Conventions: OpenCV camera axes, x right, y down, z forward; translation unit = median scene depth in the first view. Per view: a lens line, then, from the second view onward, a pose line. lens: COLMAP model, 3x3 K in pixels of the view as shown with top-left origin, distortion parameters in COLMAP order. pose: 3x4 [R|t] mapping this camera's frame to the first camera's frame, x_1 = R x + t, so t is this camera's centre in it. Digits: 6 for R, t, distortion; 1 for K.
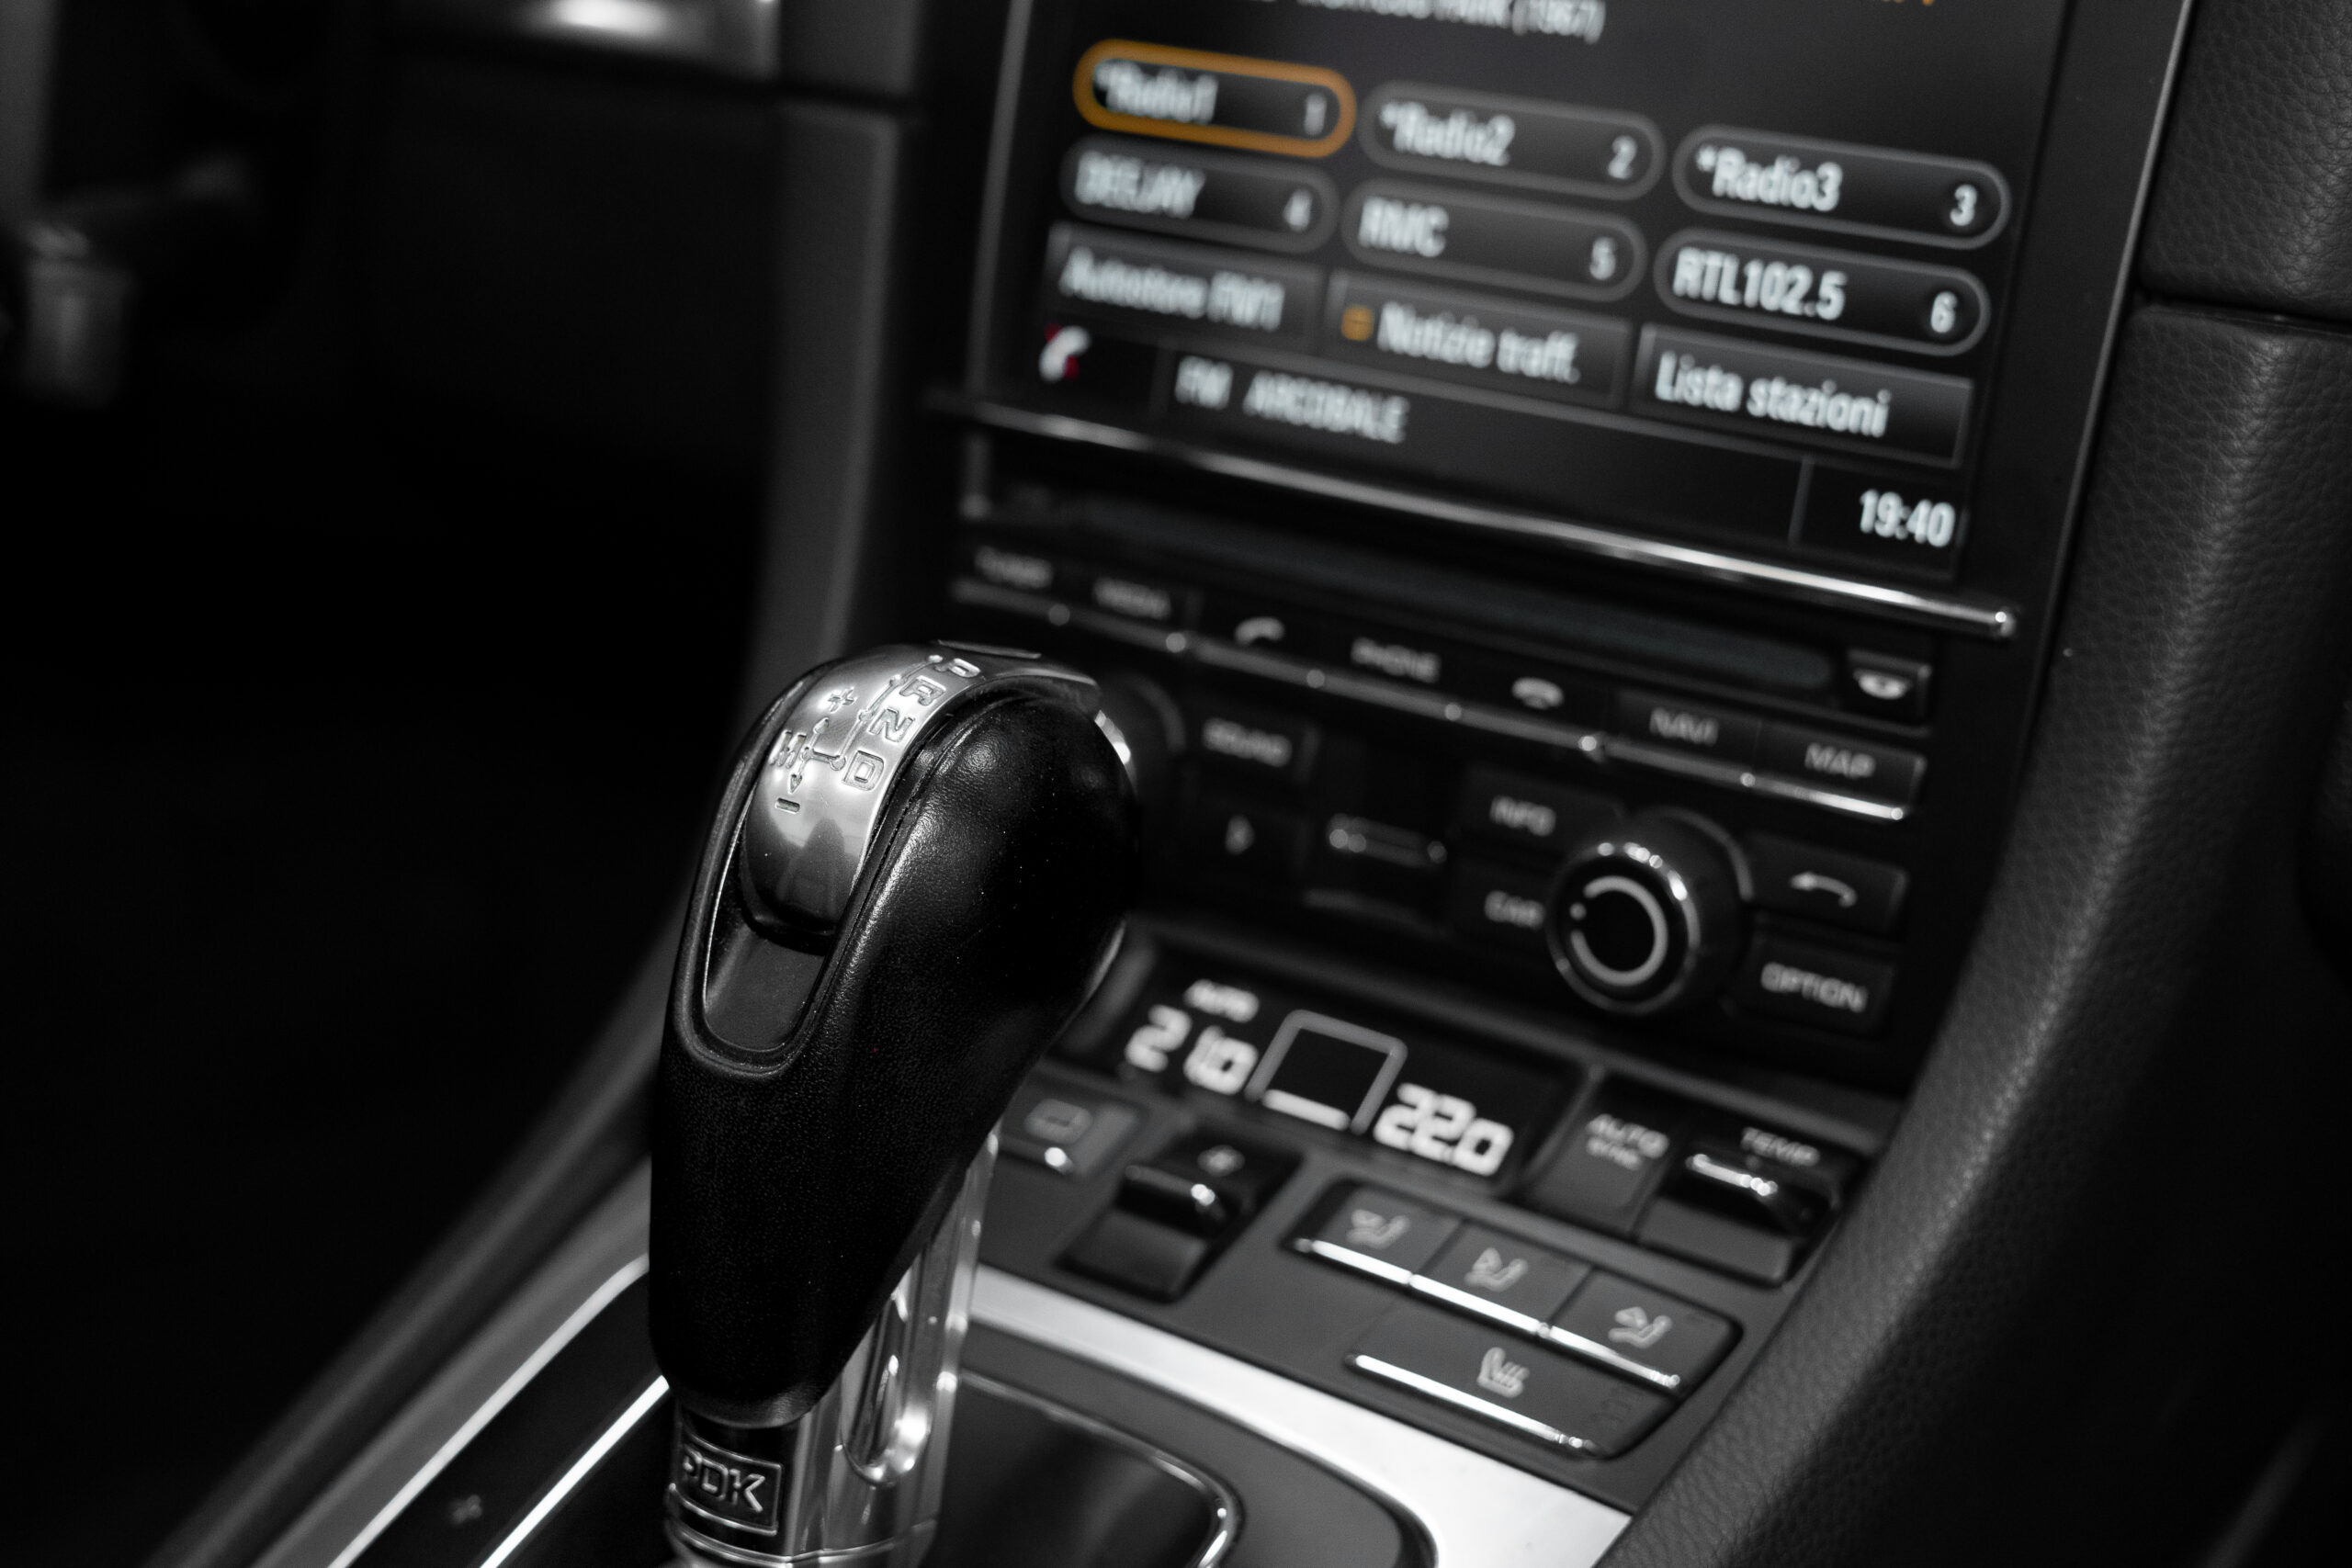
lens RADIAL K [[3556.7, 0, 1176.0], [0, 3556.7, 784.0], [0, 0, 1]] dist [-0.029181, -0.021190]
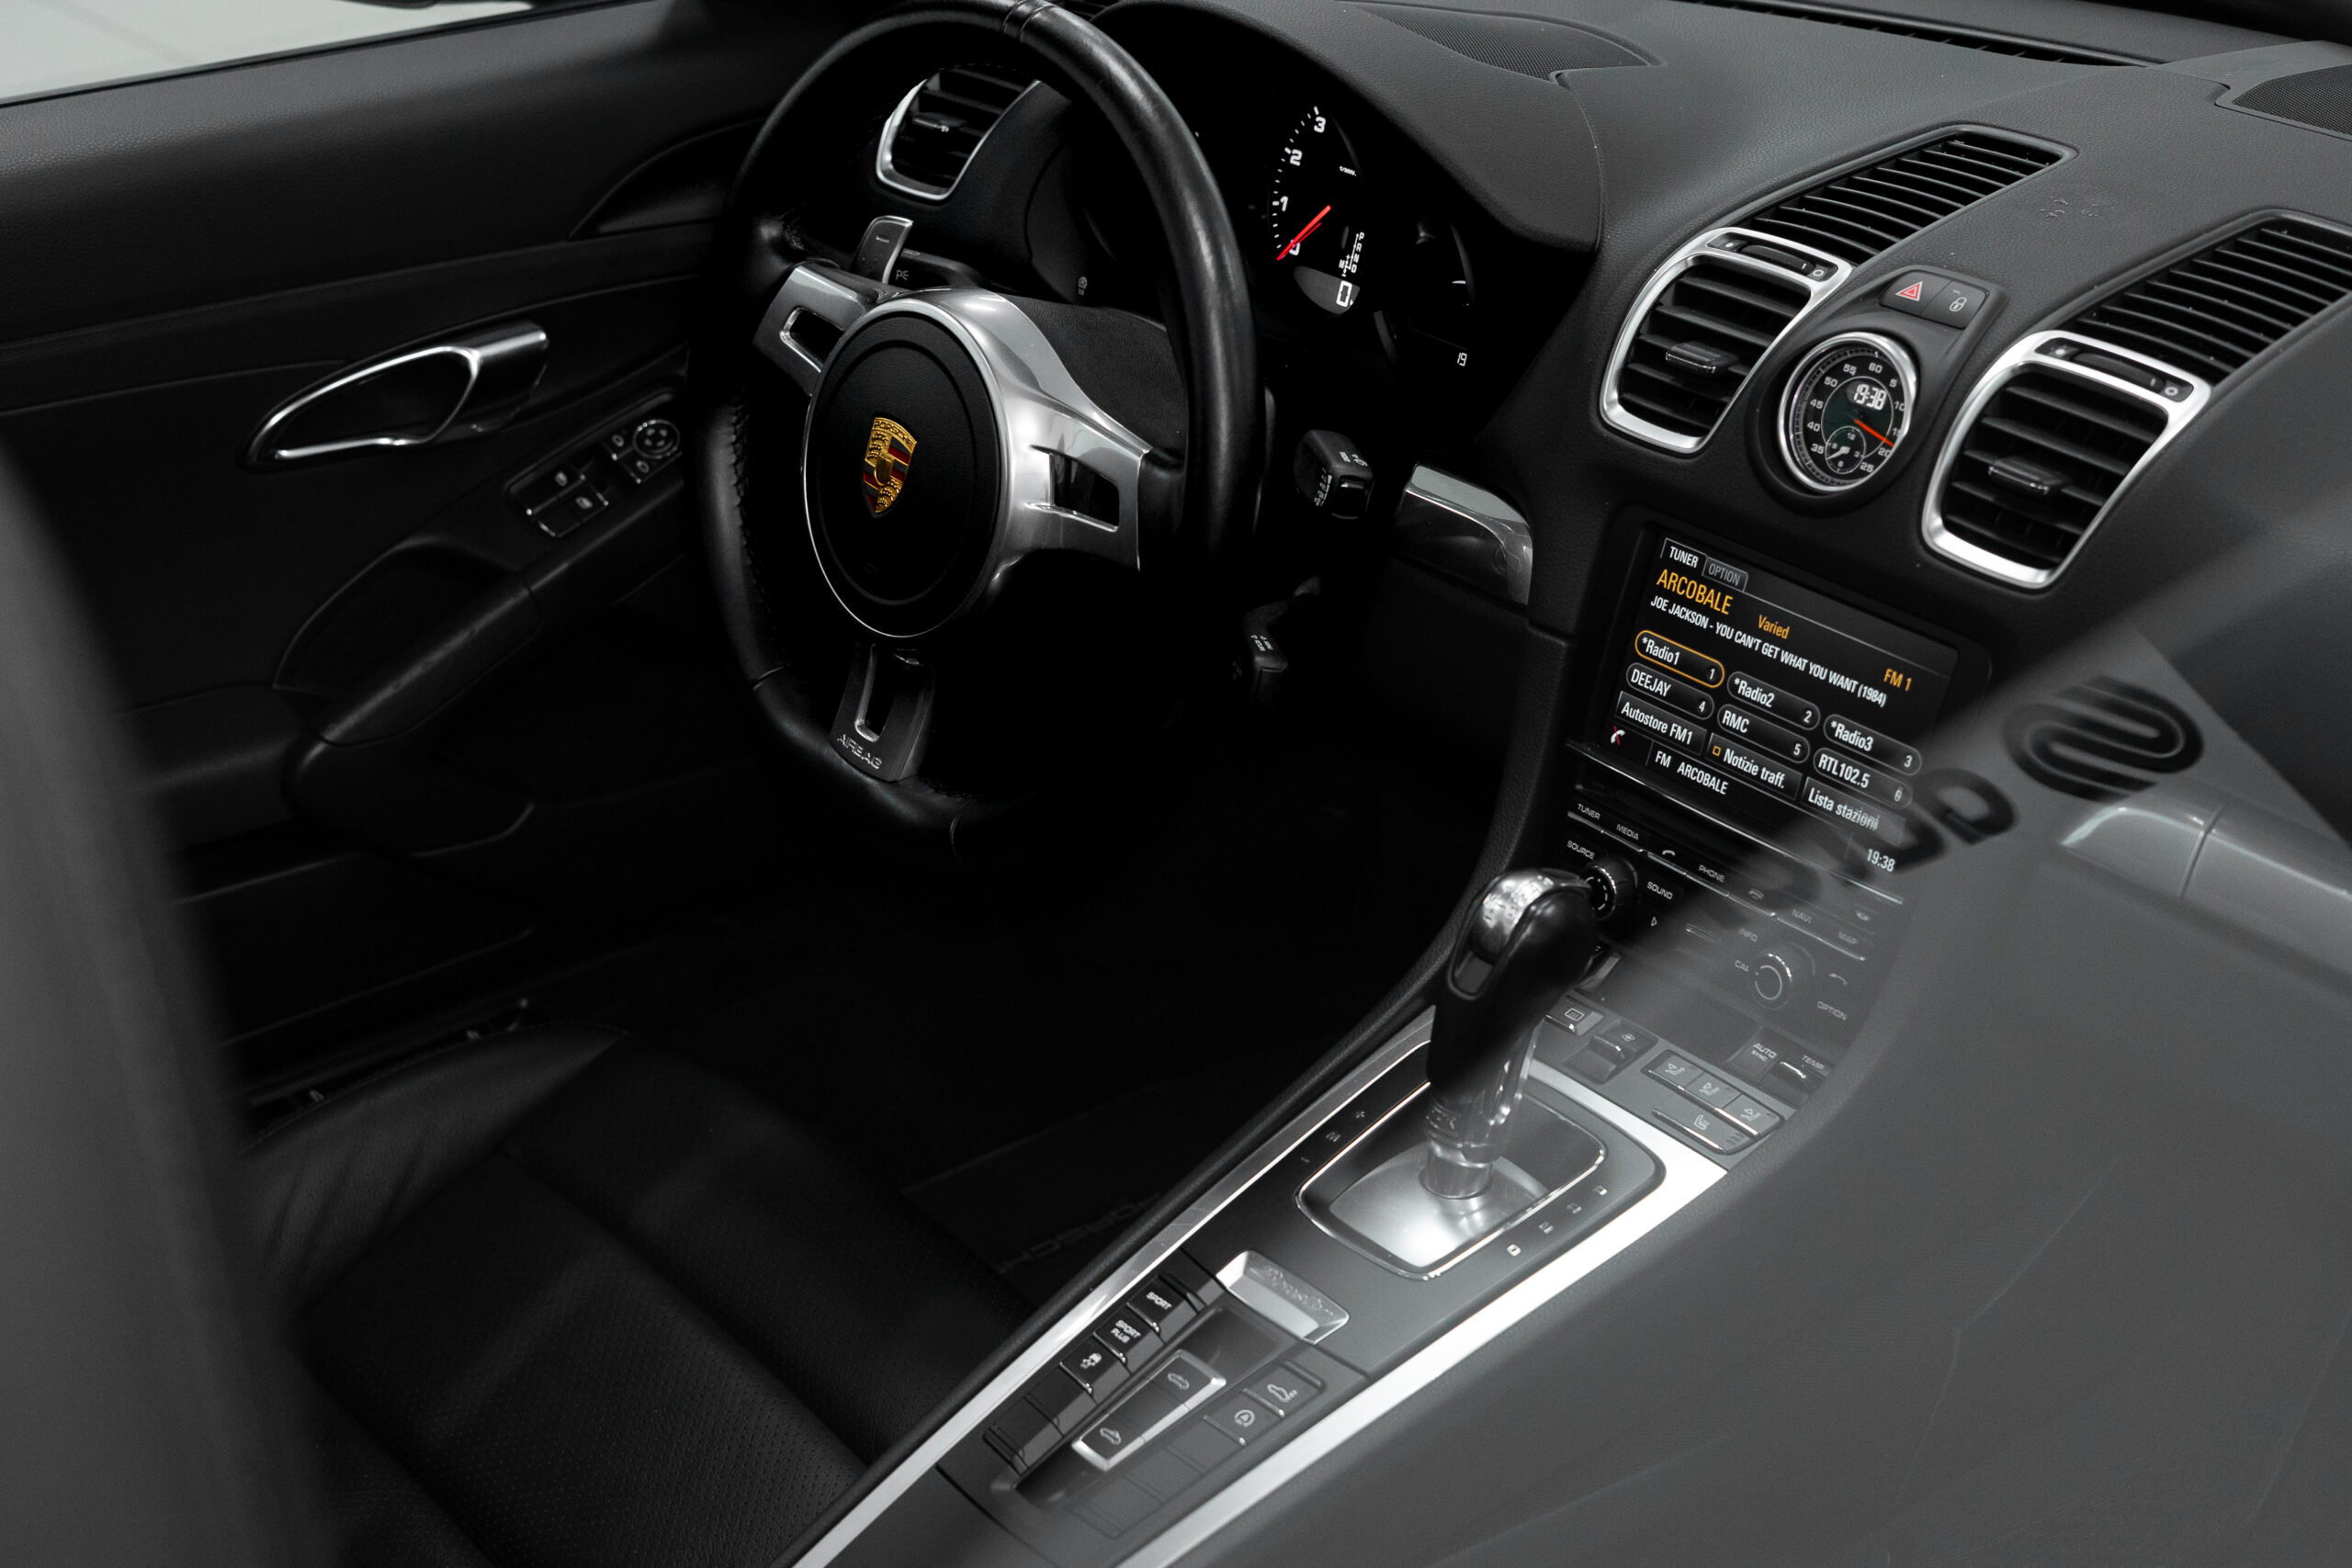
lens RADIAL K [[3556.7, 0, 1176.0], [0, 3556.7, 784.0], [0, 0, 1]] dist [-0.029181, -0.021190]
pose [[0.969771, 0.137725, -0.201437, 0.218127], [-0.125406, 0.989435, 0.072749, -0.269590], [0.209328, -0.045289, 0.976796, -1.940517]]
